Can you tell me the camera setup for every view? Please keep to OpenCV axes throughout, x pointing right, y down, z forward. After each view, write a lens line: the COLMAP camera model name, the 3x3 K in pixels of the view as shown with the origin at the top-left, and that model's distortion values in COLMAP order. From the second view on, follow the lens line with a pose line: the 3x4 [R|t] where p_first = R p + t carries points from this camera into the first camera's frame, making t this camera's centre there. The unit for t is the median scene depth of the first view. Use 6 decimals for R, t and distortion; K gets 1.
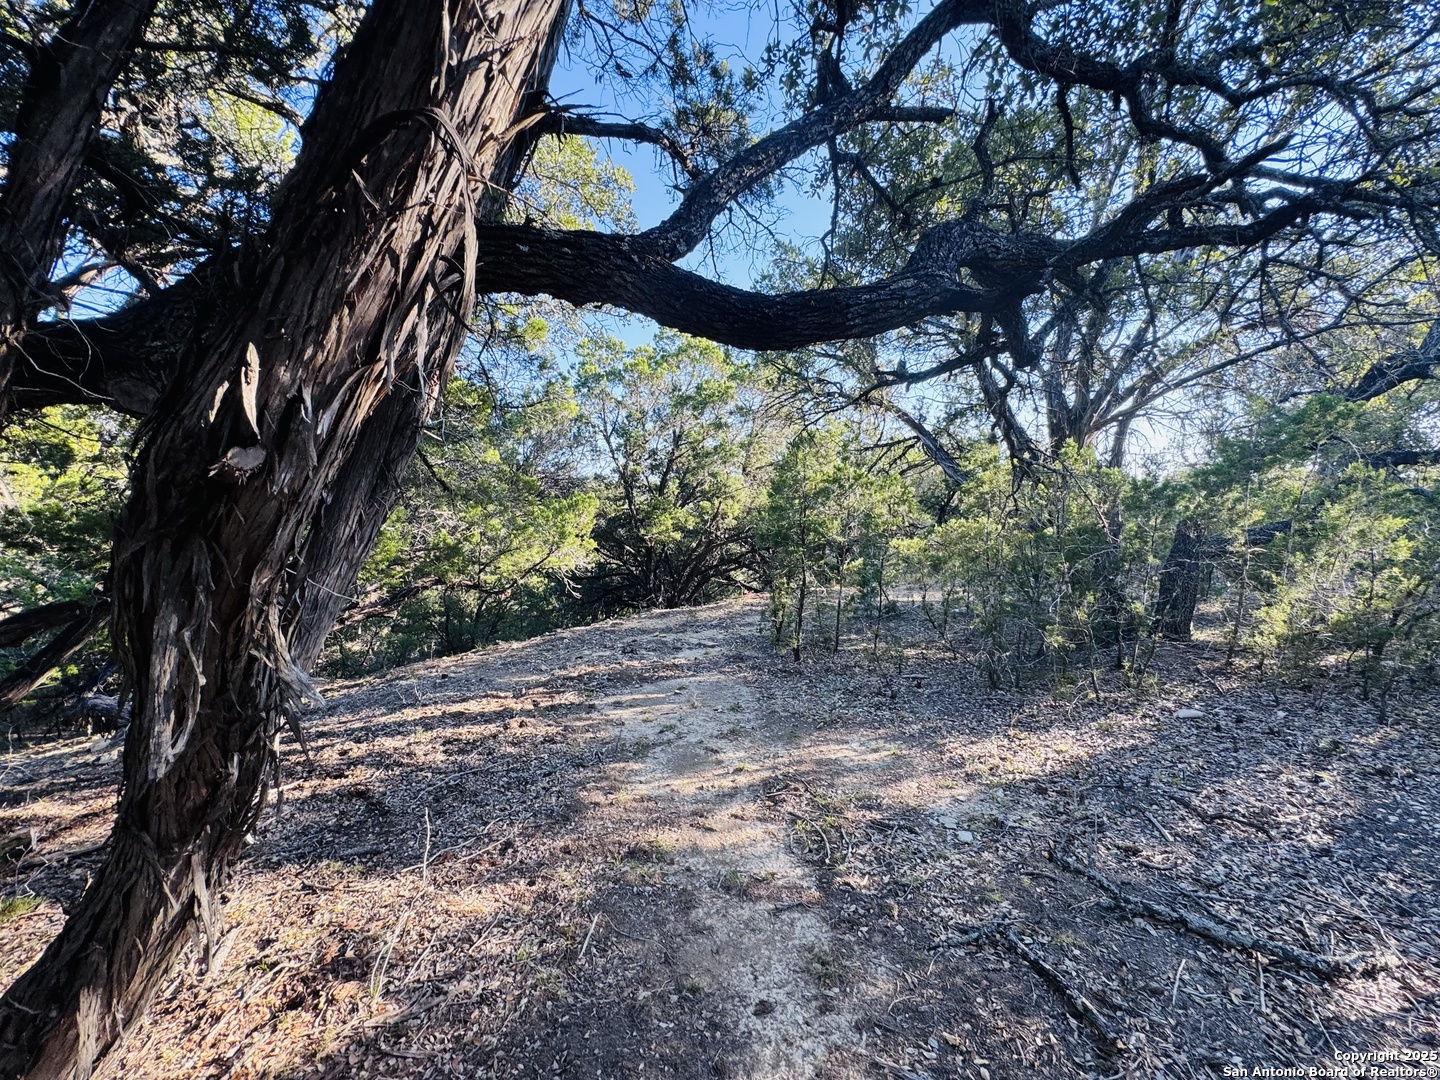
lens RADIAL K [[579.2, 0, 720.3], [0, 579.2, 534.2], [0, 0, 1]] dist [-0.003196, 0.000951]
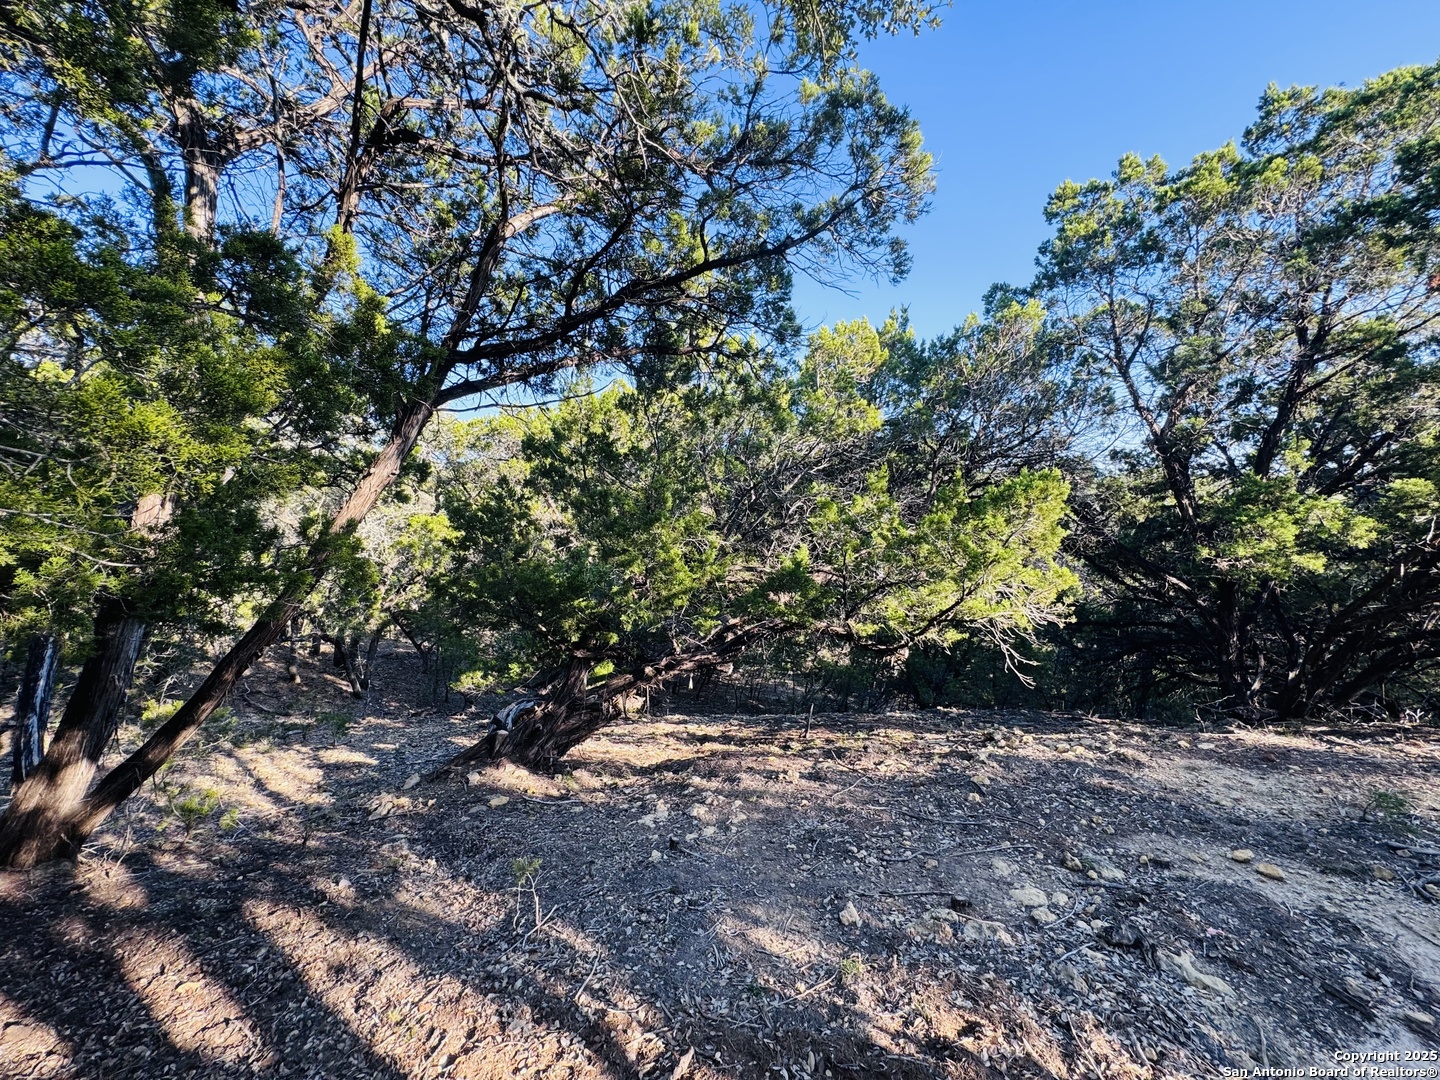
lens RADIAL K [[579.2, 0, 720.3], [0, 579.2, 540.9], [0, 0, 1]] dist [-0.003196, 0.000951]
pose [[0.662196, 0.009379, -0.749272, -0.041186], [-0.012257, 0.999923, 0.001684, -0.008076], [0.749230, 0.008069, 0.662261, 0.360861]]
